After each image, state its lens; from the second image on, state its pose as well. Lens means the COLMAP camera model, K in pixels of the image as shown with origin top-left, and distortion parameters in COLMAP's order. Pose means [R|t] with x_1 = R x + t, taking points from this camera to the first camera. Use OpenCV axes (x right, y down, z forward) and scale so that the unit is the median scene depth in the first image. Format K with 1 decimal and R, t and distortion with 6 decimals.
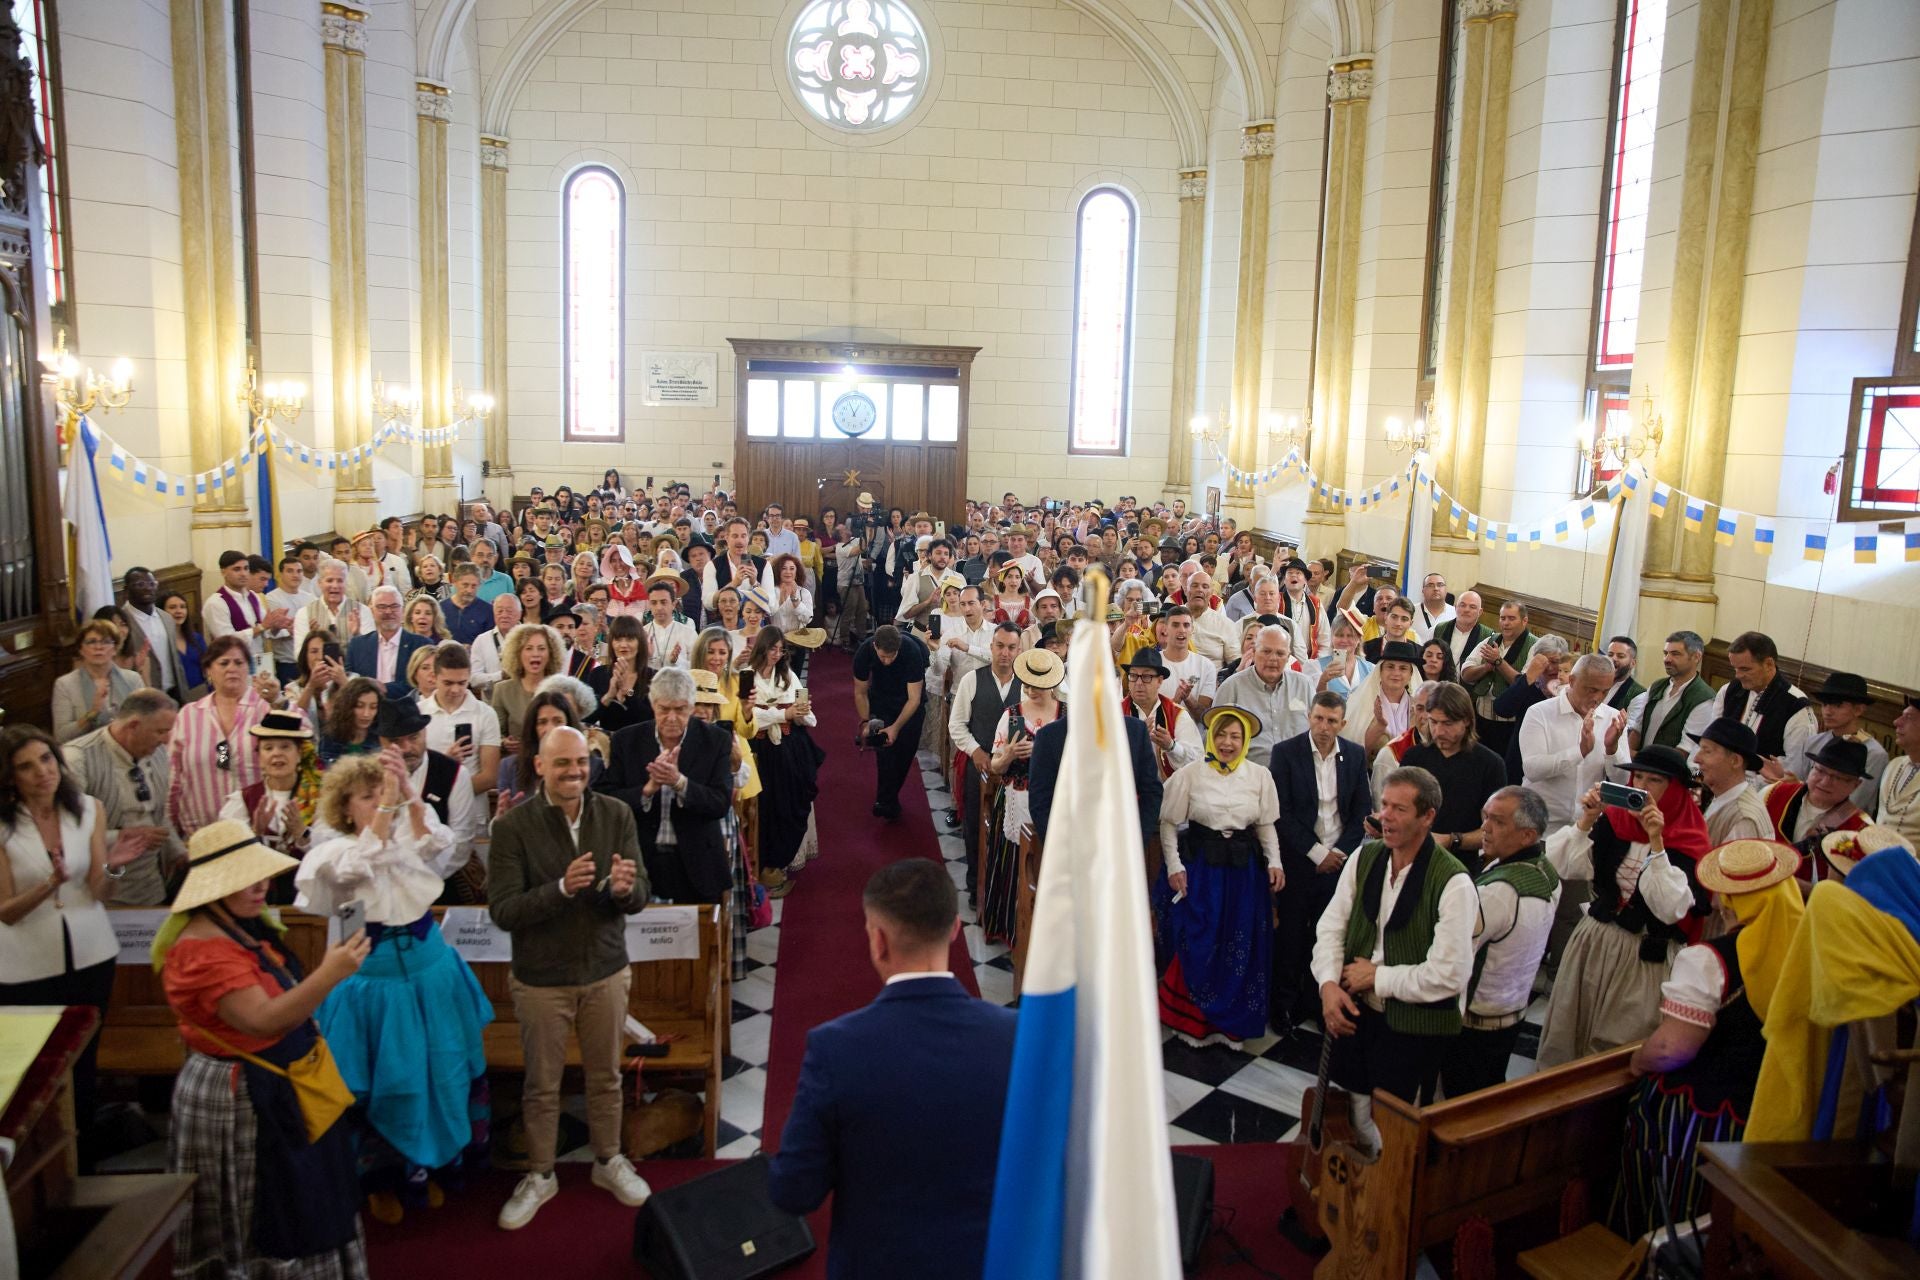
lens RADIAL K [[1315.9, 0, 966.3], [0, 1315.9, 647.3], [0, 0, 1]] dist [-0.106141, 0.082713]
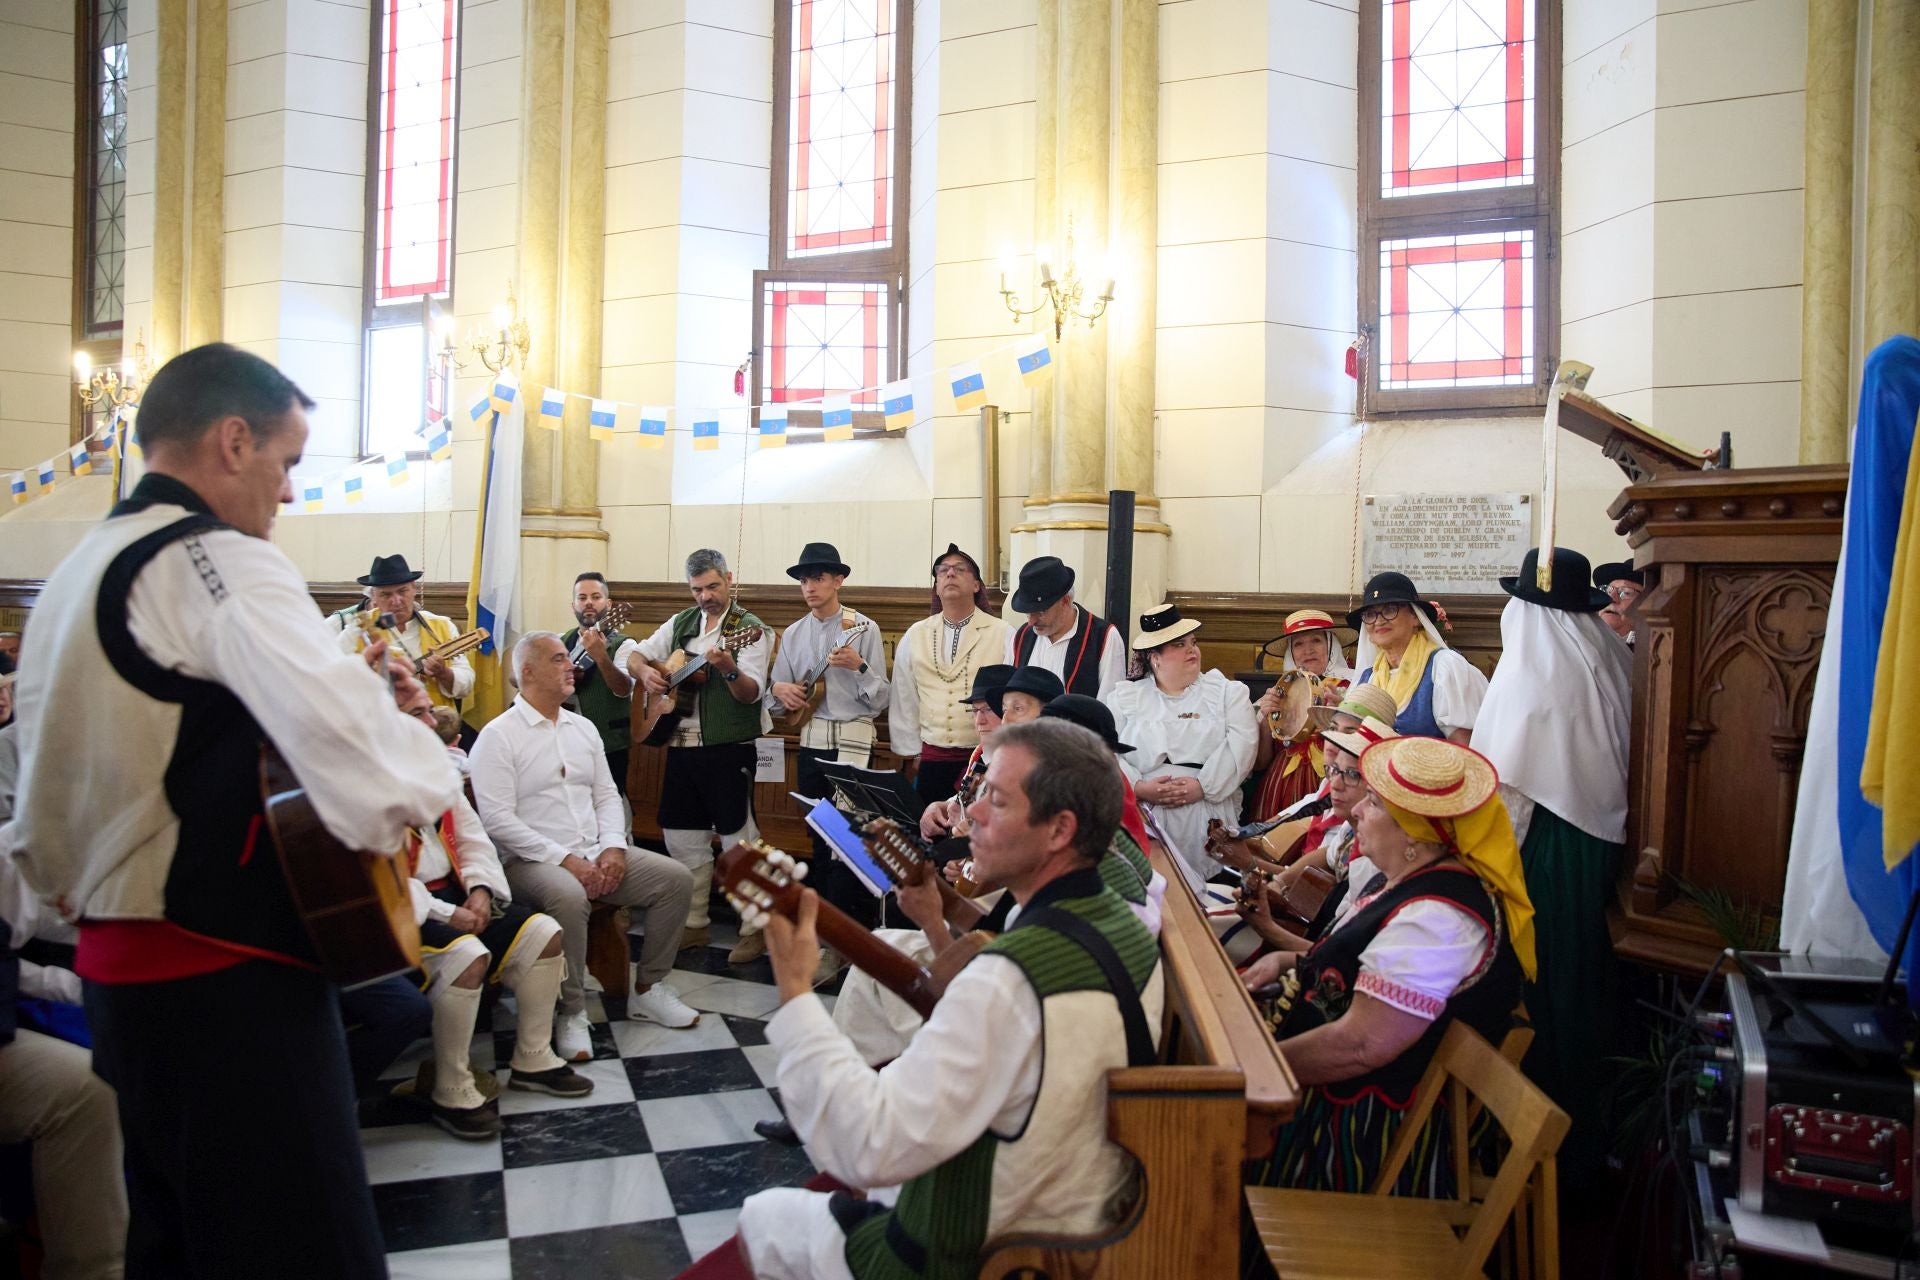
lens RADIAL K [[1315.9, 0, 958.7], [0, 1315.9, 626.2], [0, 0, 1]] dist [-0.106141, 0.082713]
pose [[0.502992, -0.035371, 0.863567, -0.024351], [0.139554, 0.989375, -0.040761, 0.044699], [-0.852950, 0.141016, 0.502584, 0.184419]]
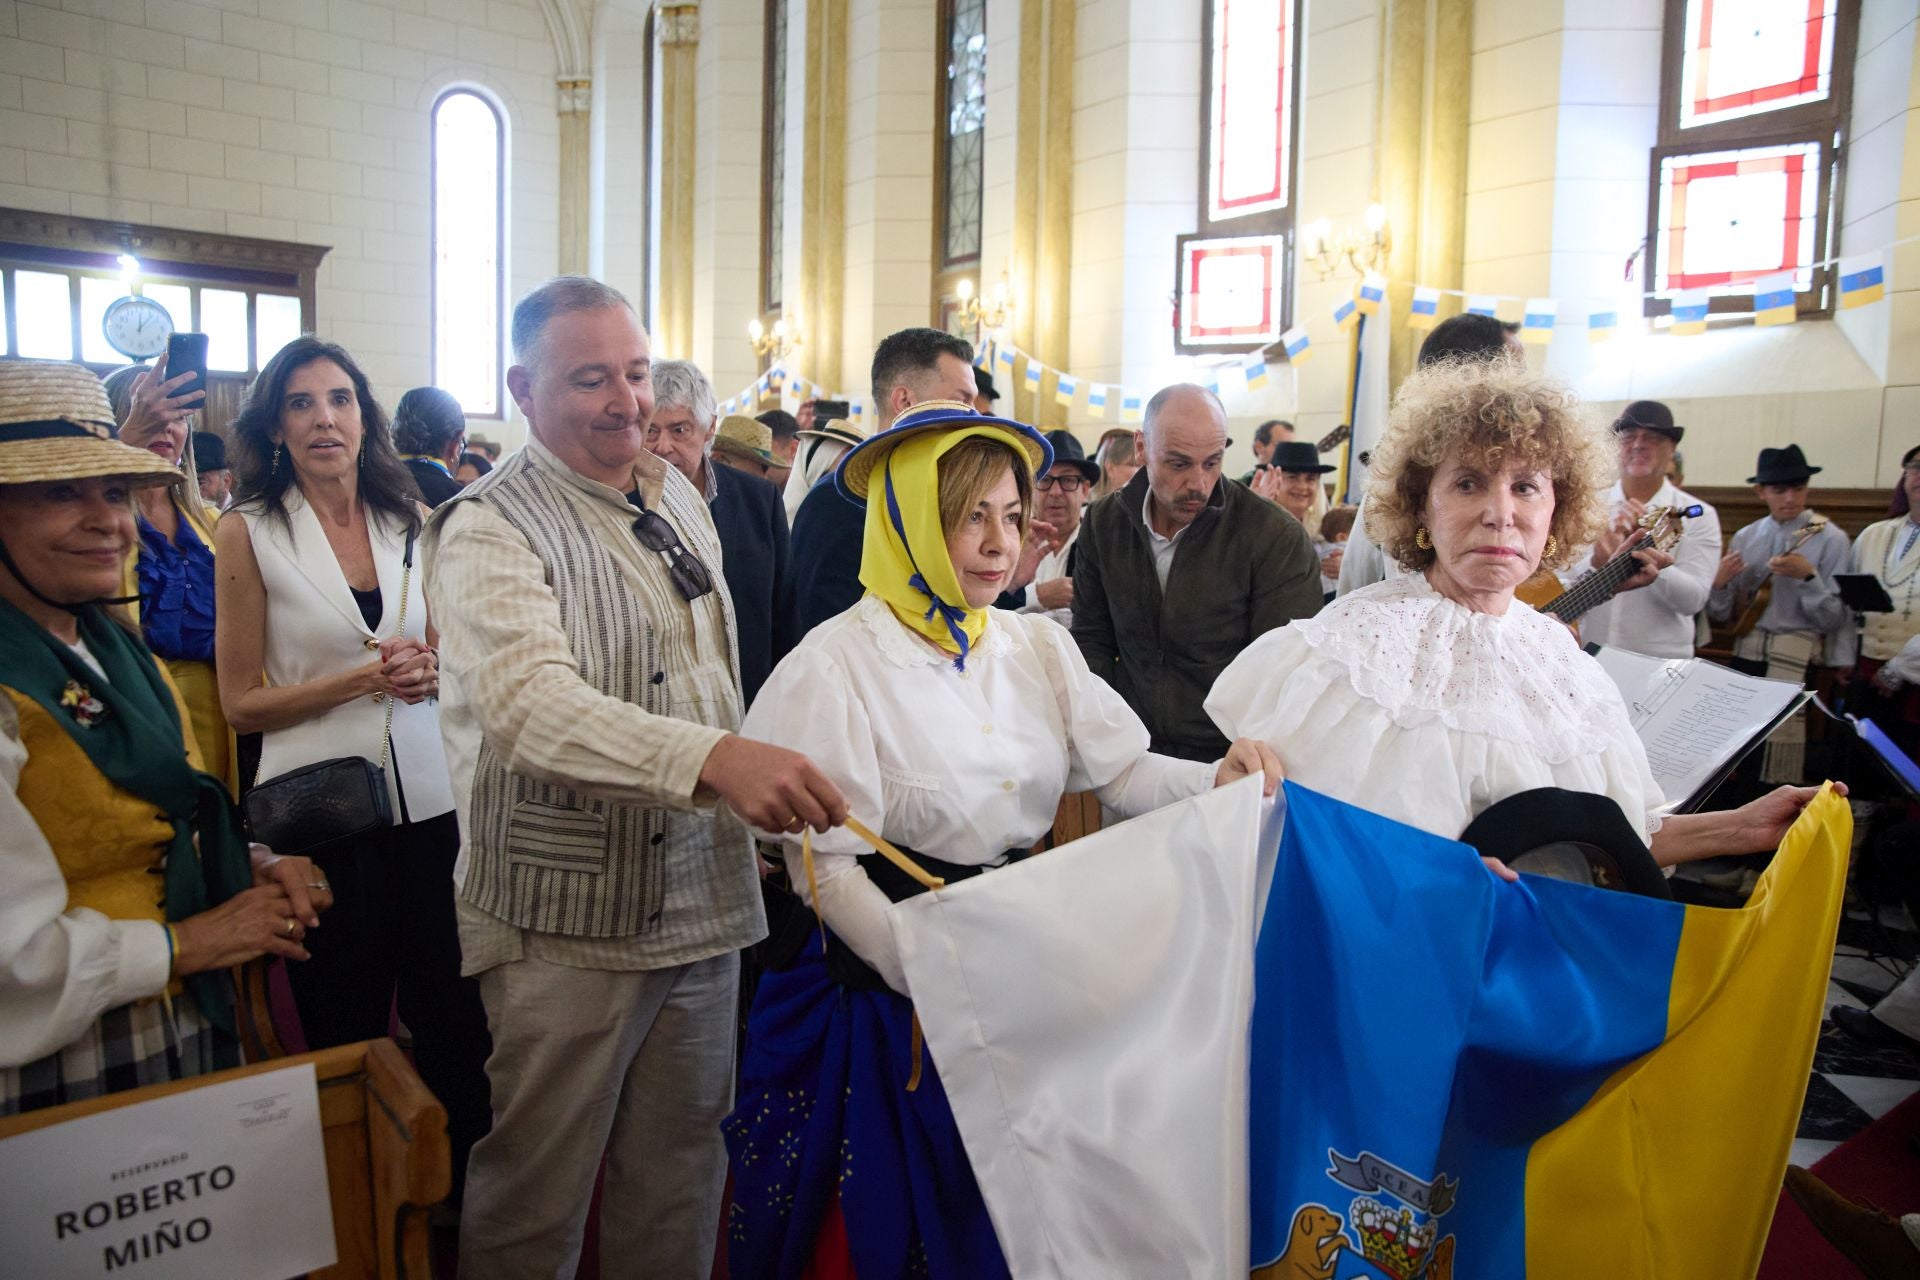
lens RADIAL K [[1315.9, 0, 956.6], [0, 1315.9, 622.1], [0, 0, 1]] dist [-0.106141, 0.082713]
pose [[0.860098, -0.059144, 0.506689, -0.067634], [0.088852, 0.995443, -0.034630, 0.041141], [-0.502331, 0.074805, 0.861433, 0.222094]]
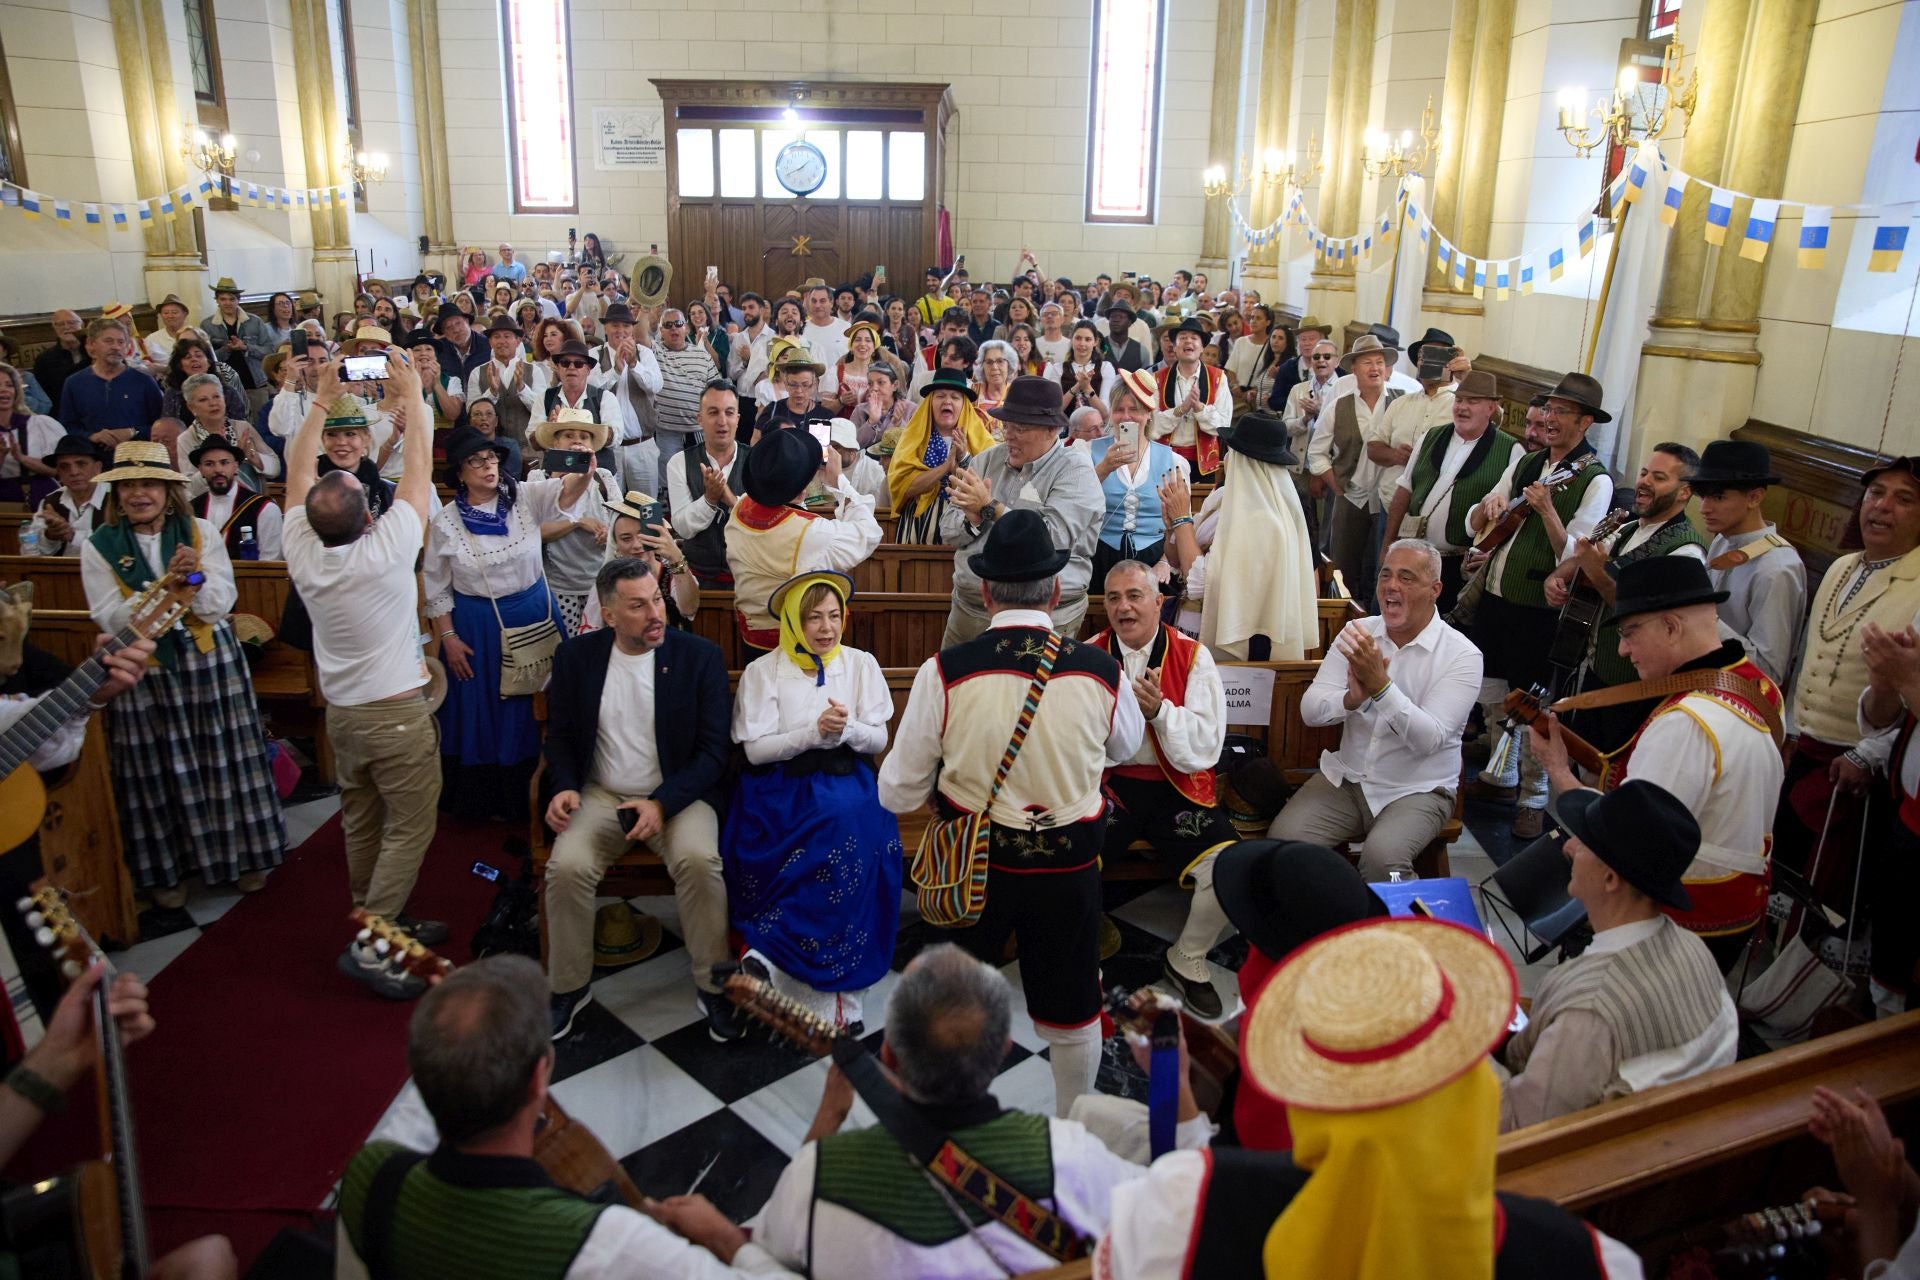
lens RADIAL K [[1315.9, 0, 963.3], [0, 1315.9, 644.8], [0, 0, 1]] dist [-0.106141, 0.082713]
pose [[0.993563, 0.024367, -0.110629, 0.126898], [-0.008547, 0.989932, 0.141282, 0.009367], [0.112958, -0.139427, 0.983769, 0.144180]]
